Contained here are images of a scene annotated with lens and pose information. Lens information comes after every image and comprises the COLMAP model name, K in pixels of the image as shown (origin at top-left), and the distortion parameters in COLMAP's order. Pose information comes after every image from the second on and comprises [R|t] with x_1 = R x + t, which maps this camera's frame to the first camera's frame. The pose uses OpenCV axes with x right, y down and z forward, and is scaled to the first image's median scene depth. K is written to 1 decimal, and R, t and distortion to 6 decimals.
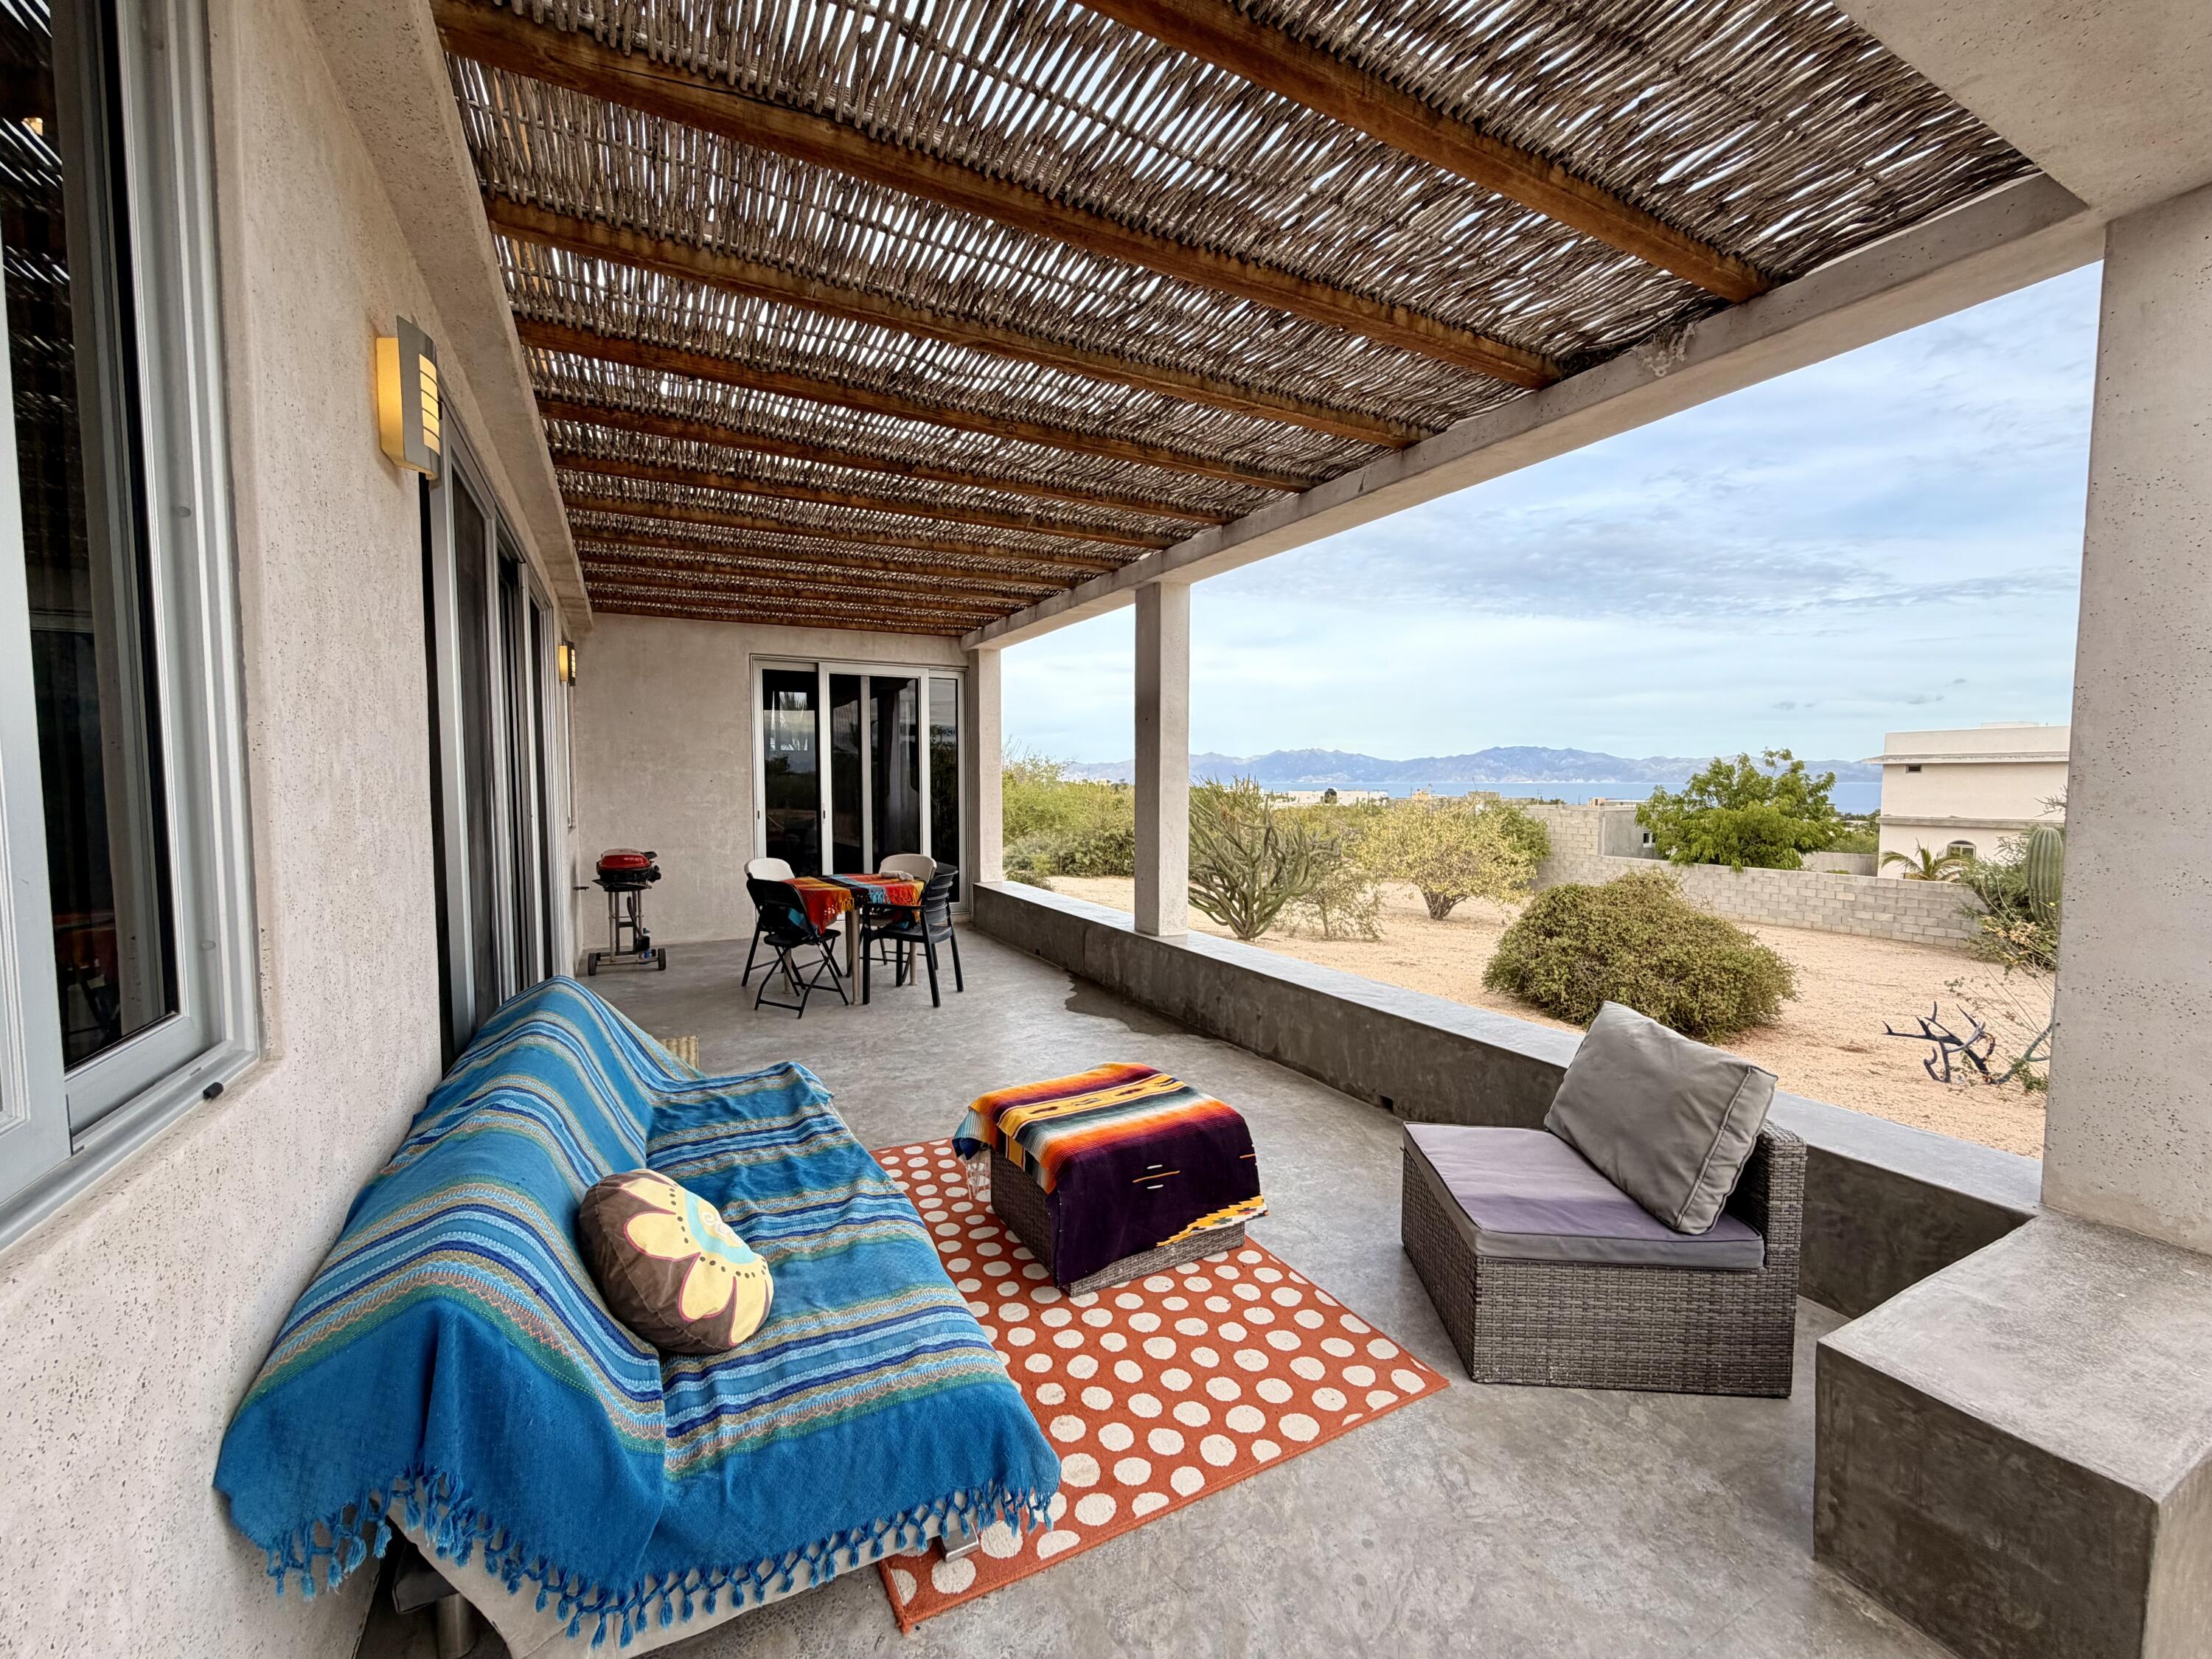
lens RADIAL K [[893.1, 0, 1110.6], [0, 893.1, 826.4], [0, 0, 1]] dist [0.005407, 0.000161]
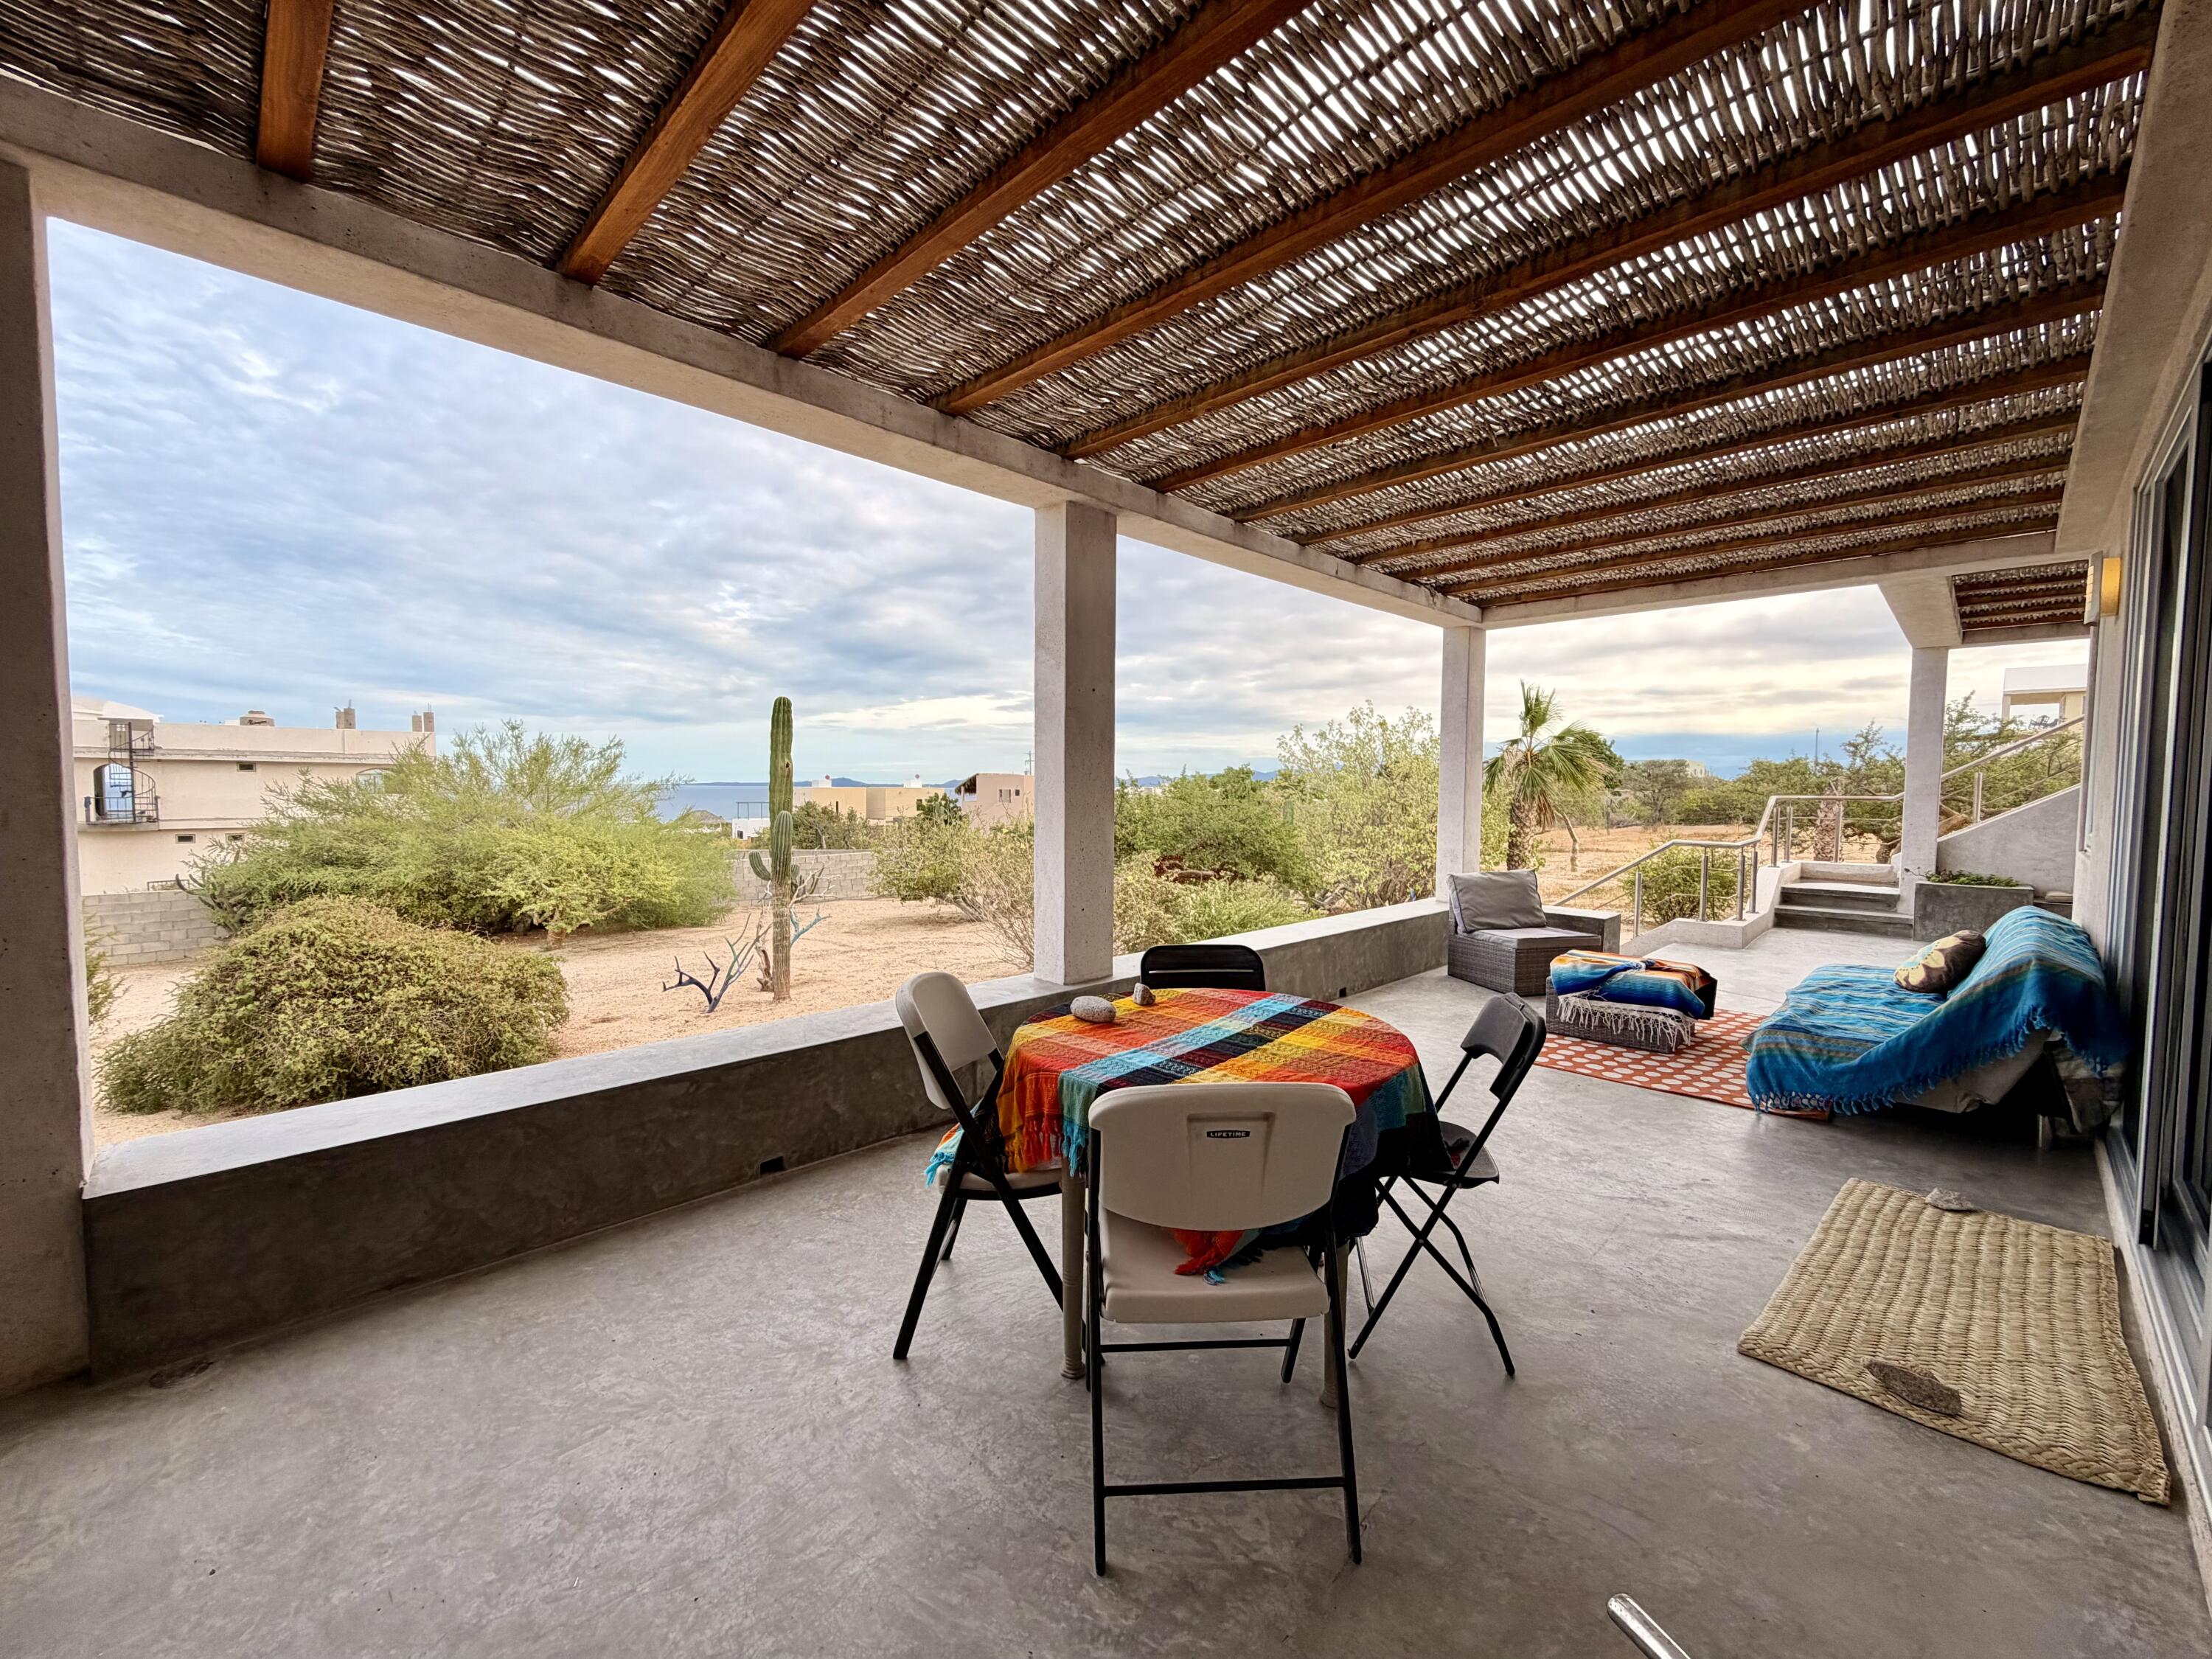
lens RADIAL K [[893.1, 0, 1106.4], [0, 893.1, 841.8], [0, 0, 1]] dist [0.005407, 0.000161]
pose [[-0.297986, -0.057685, 0.952826, -1.274858], [0.040232, 0.996527, 0.072913, -0.082423], [-0.953722, 0.060061, -0.294630, 2.335221]]
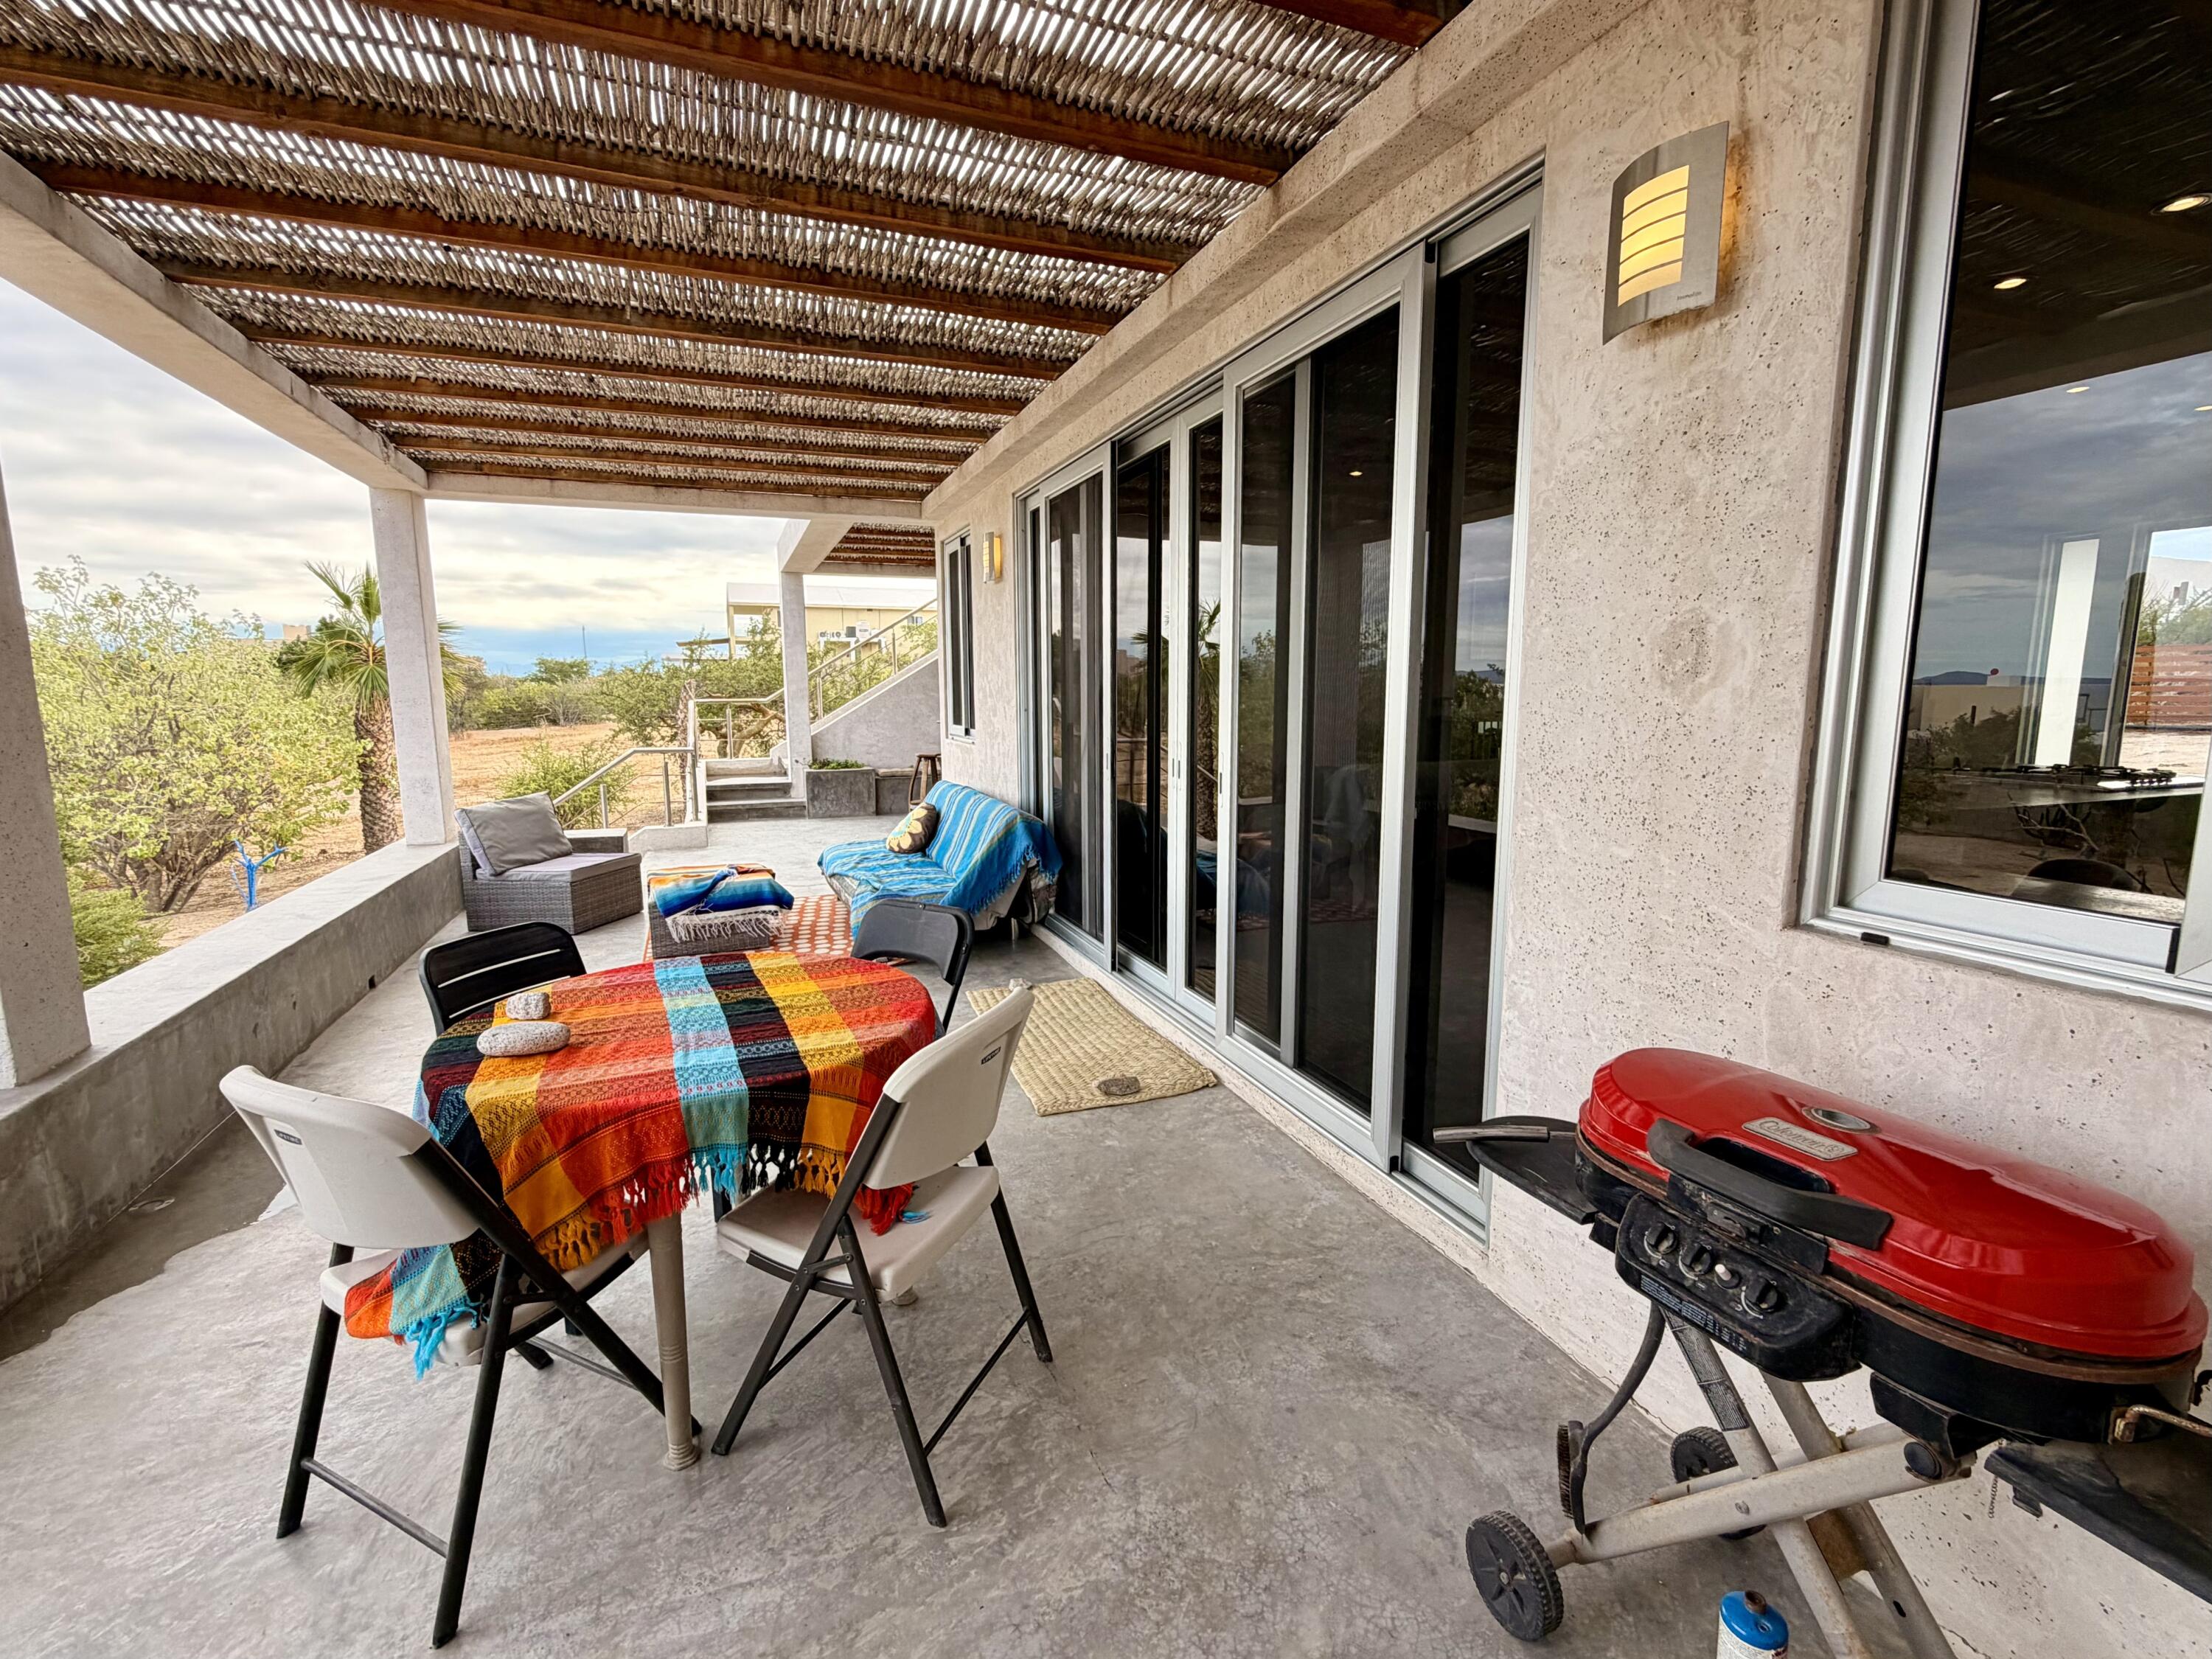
lens RADIAL K [[1003.8, 0, 1110.0], [0, 1003.8, 841.7], [0, 0, 1]] dist [0.002967, -0.000210]
pose [[-0.993567, -0.010411, 0.112766, -0.910172], [0.012342, 0.979880, 0.199205, -0.131102], [-0.112571, 0.199315, -0.973448, 2.743725]]
